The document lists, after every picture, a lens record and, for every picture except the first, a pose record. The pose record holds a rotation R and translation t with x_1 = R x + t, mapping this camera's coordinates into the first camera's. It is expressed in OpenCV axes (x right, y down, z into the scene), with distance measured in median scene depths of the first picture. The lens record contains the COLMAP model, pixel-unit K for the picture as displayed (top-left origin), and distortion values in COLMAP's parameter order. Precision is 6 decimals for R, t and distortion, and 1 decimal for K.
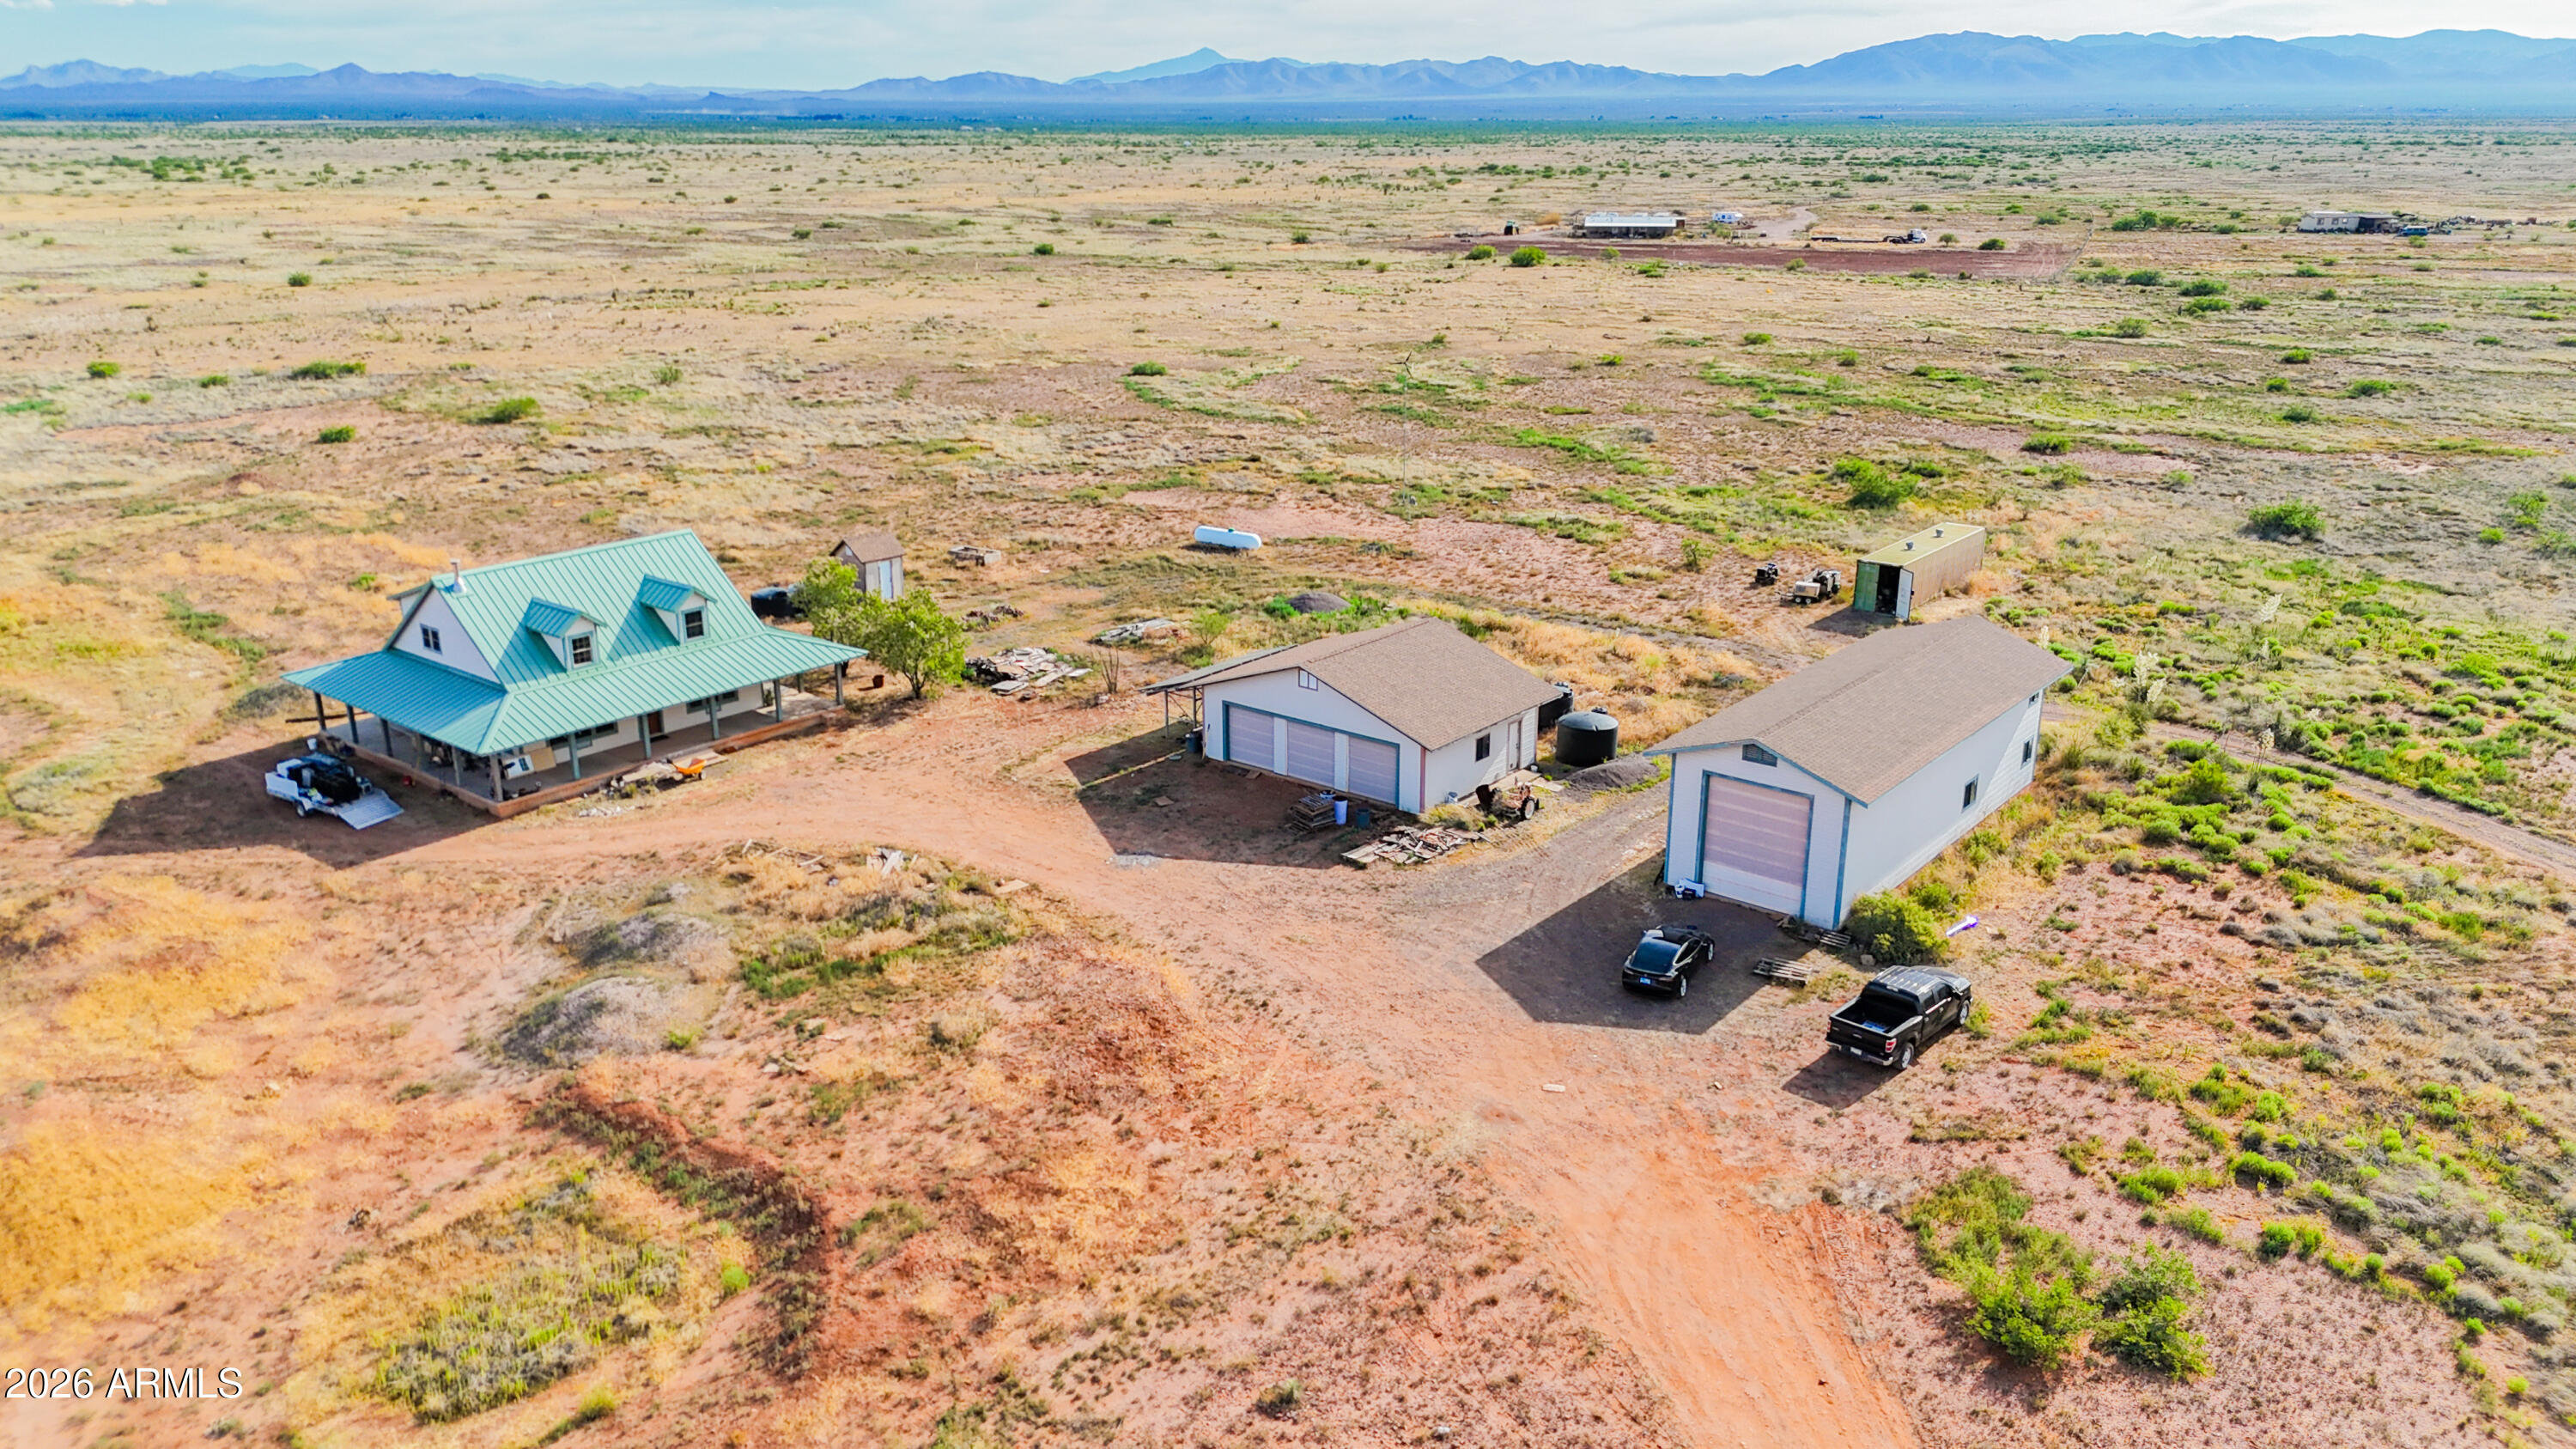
lens RADIAL K [[1890.0, 0, 1288.0], [0, 1890.0, 724.5], [0, 0, 1]] dist [0.114363, -0.137207]
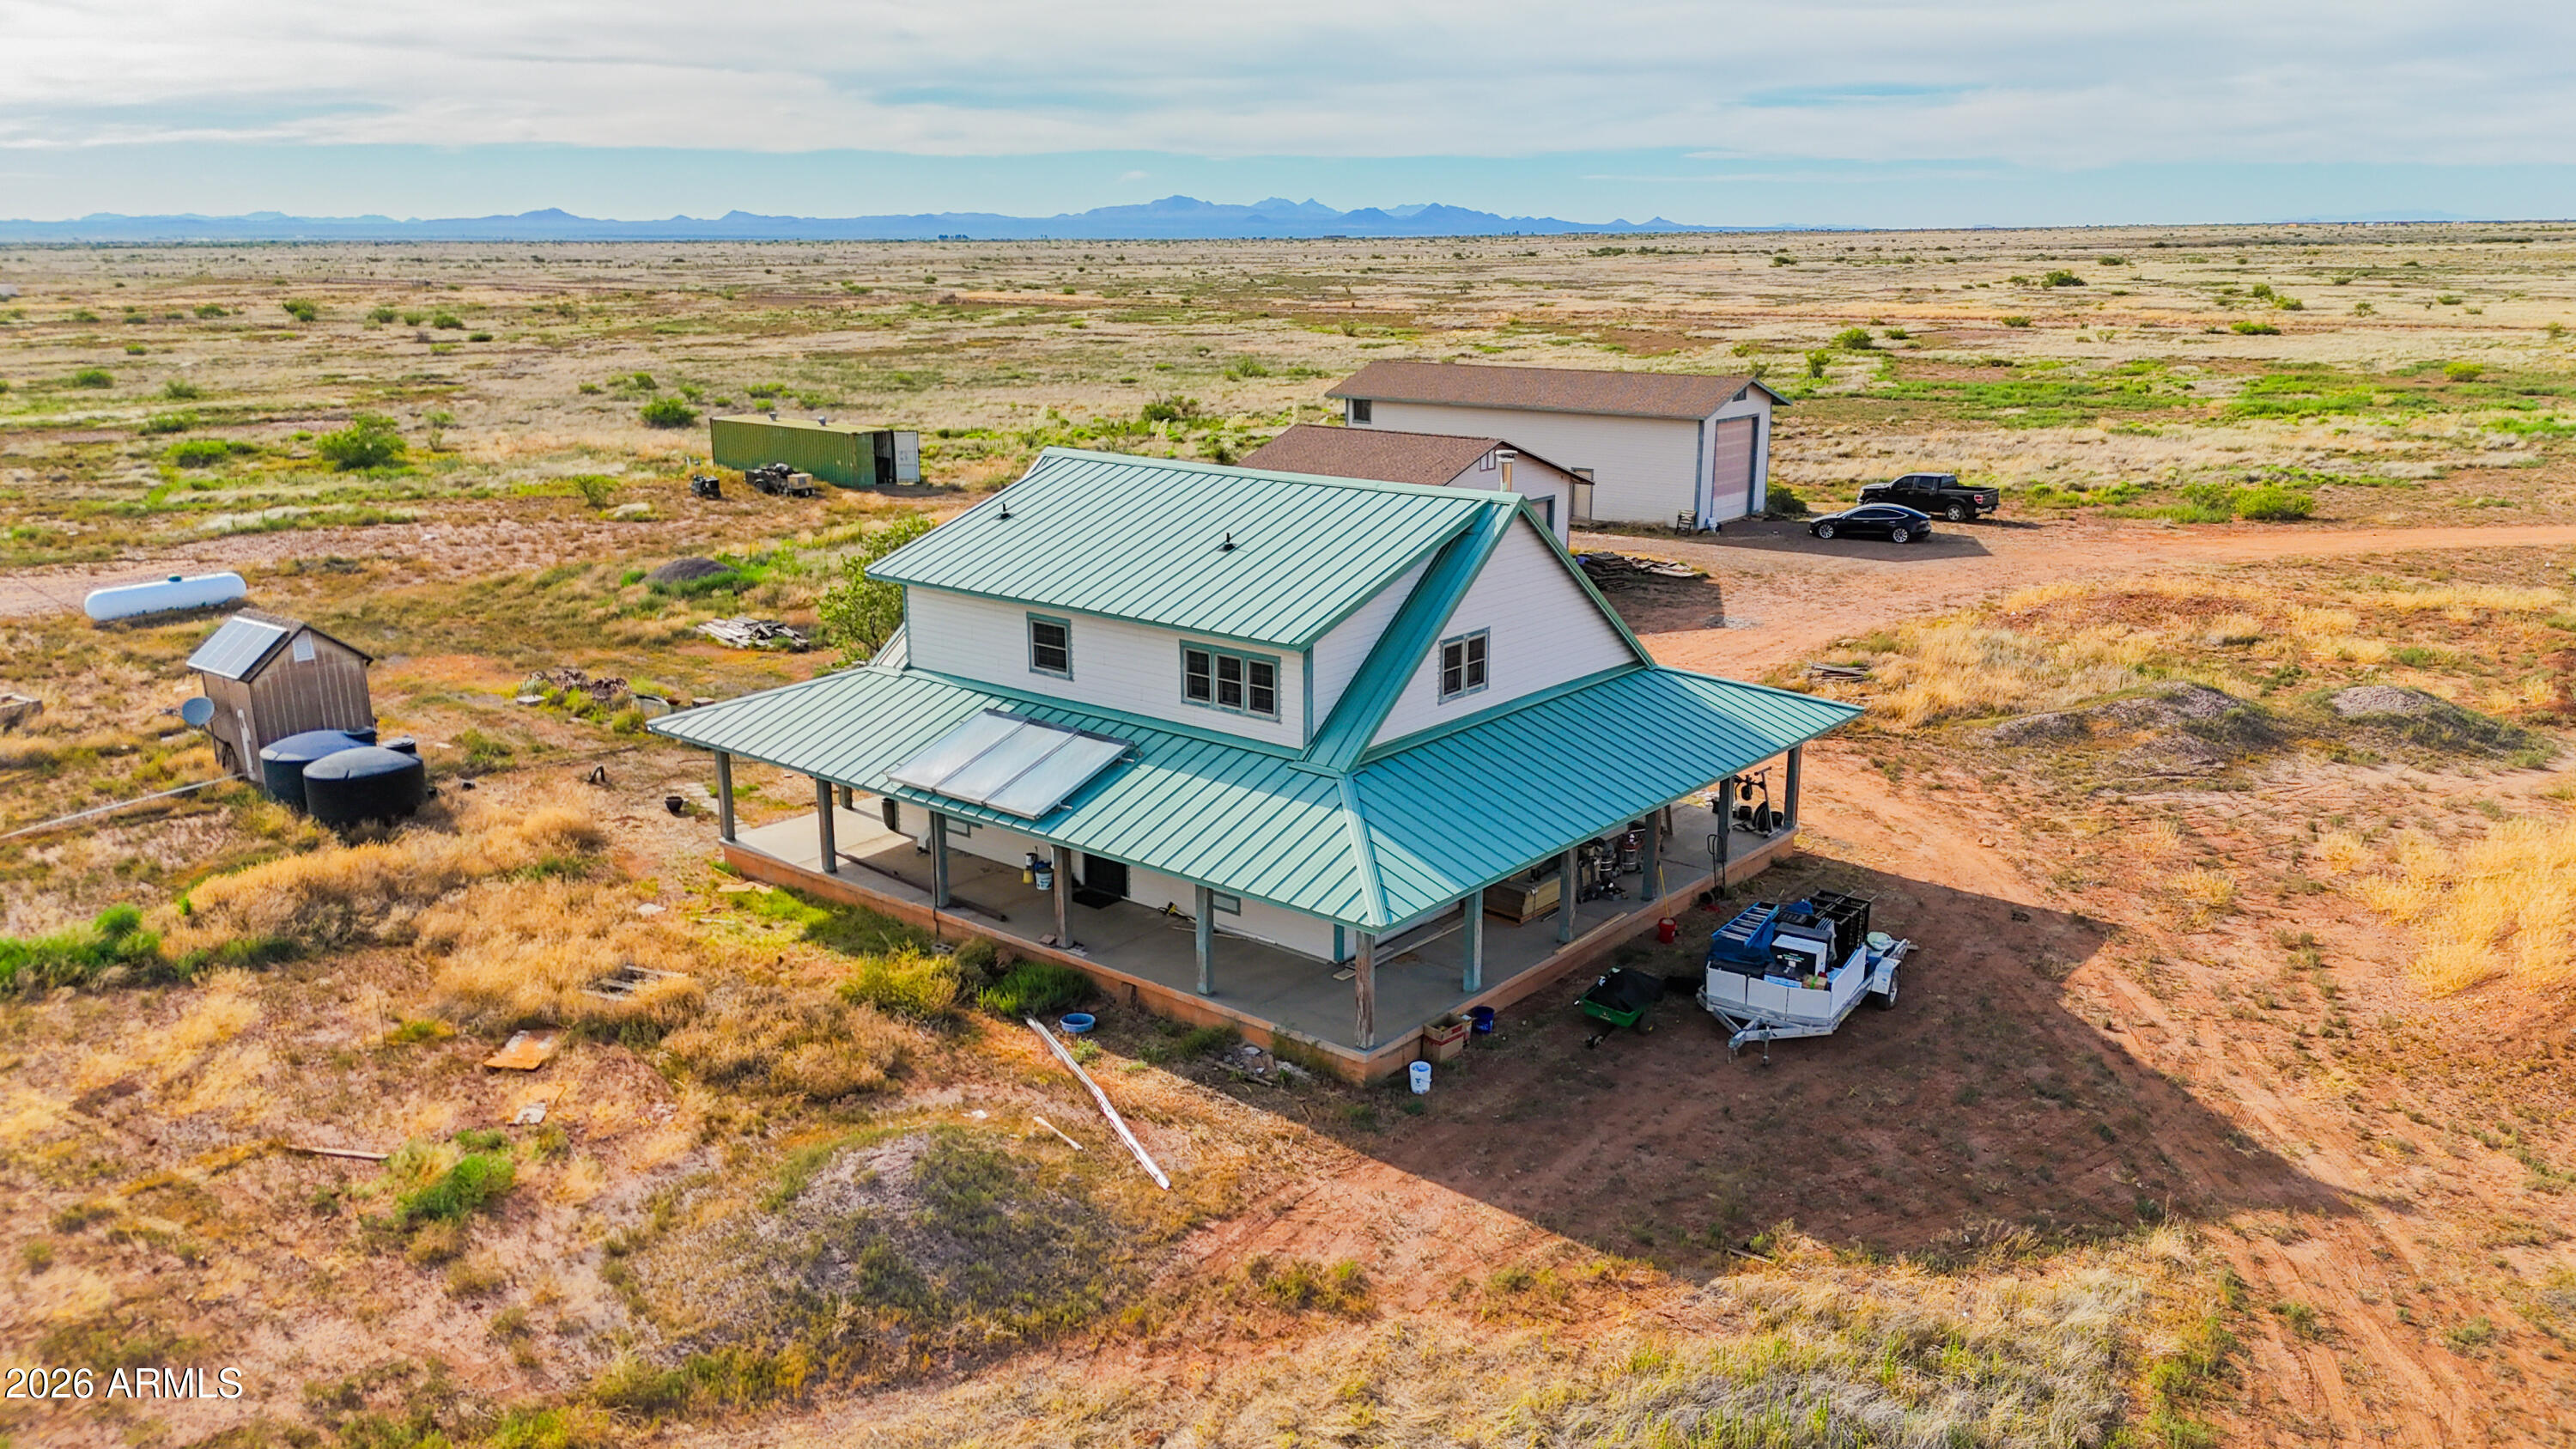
lens RADIAL K [[1885.2, 0, 1298.9], [0, 1885.2, 767.7], [0, 0, 1]] dist [0.060785, -0.050111]
pose [[0.002127, -0.271266, 0.962502, -0.903695], [0.312188, 0.914578, 0.257070, -0.150088], [-0.950018, 0.299935, 0.086631, 1.073051]]
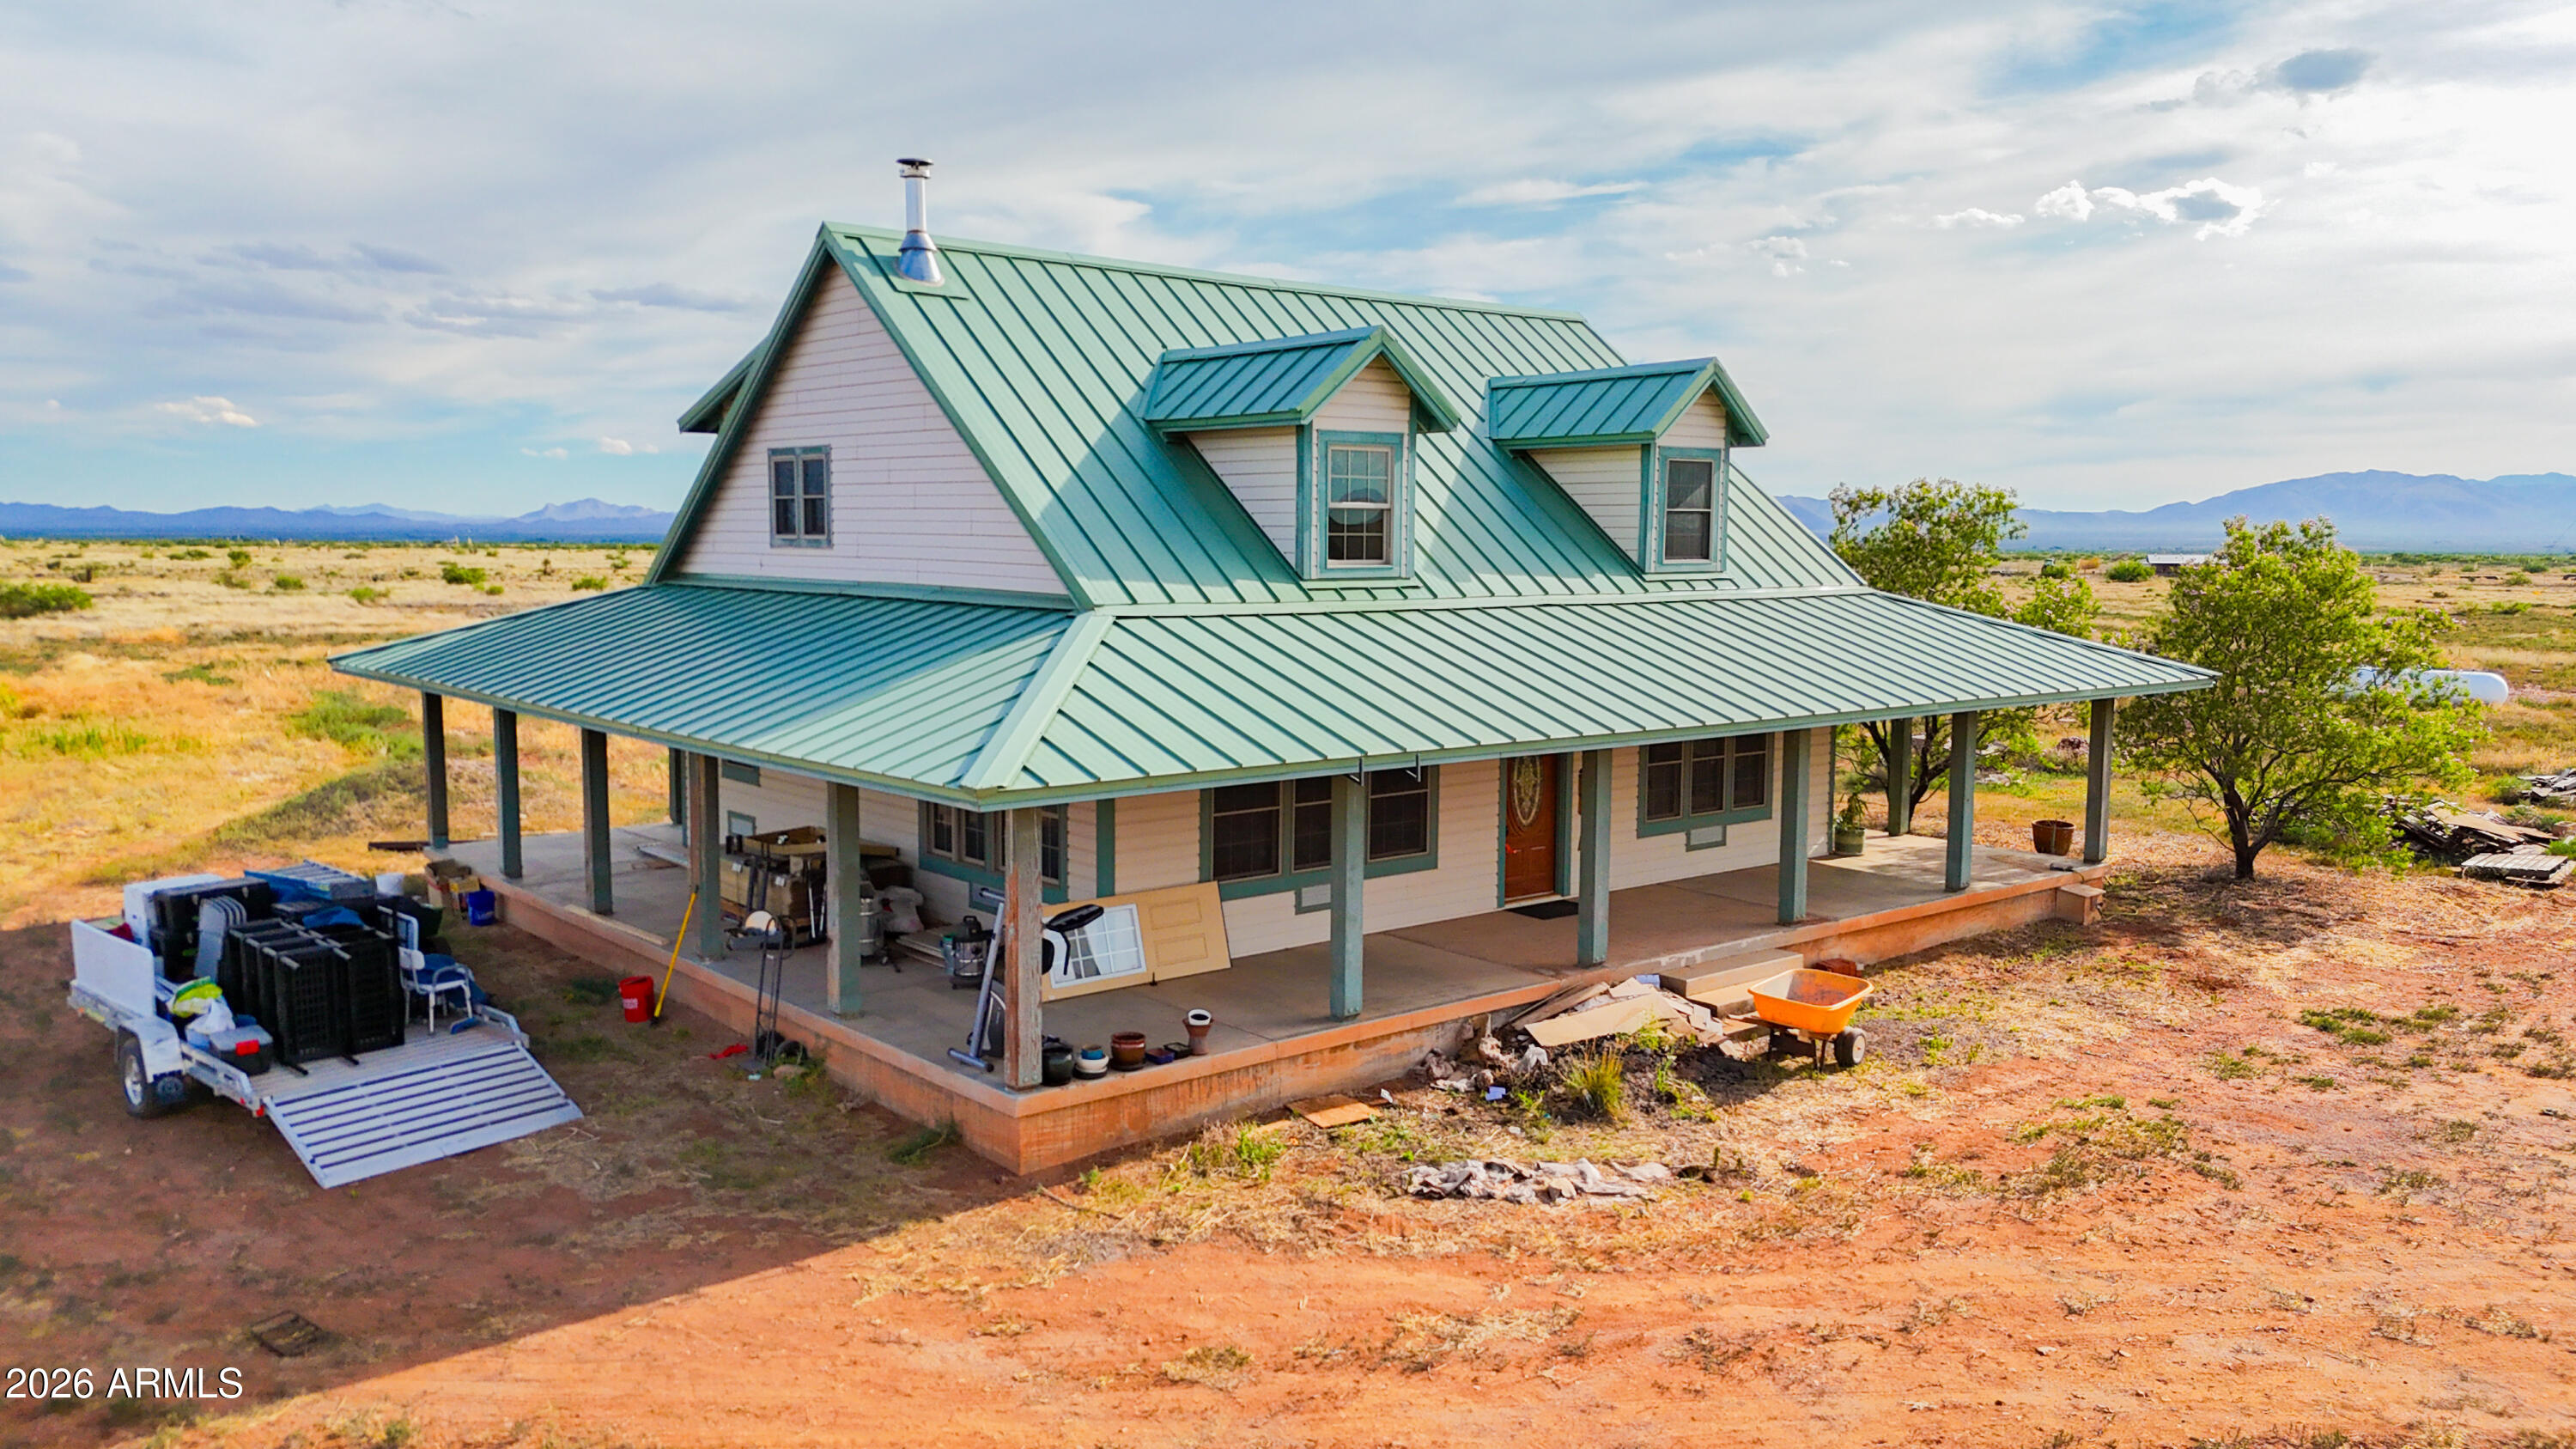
lens RADIAL K [[1900.5, 0, 1288.0], [0, 1900.5, 724.5], [0, 0, 1]] dist [0.086683, -0.101720]
pose [[0.982852, 0.024693, -0.182735, -0.348668], [-0.063134, 0.976162, -0.207659, 0.042320], [0.173251, 0.215635, 0.960982, 0.807822]]
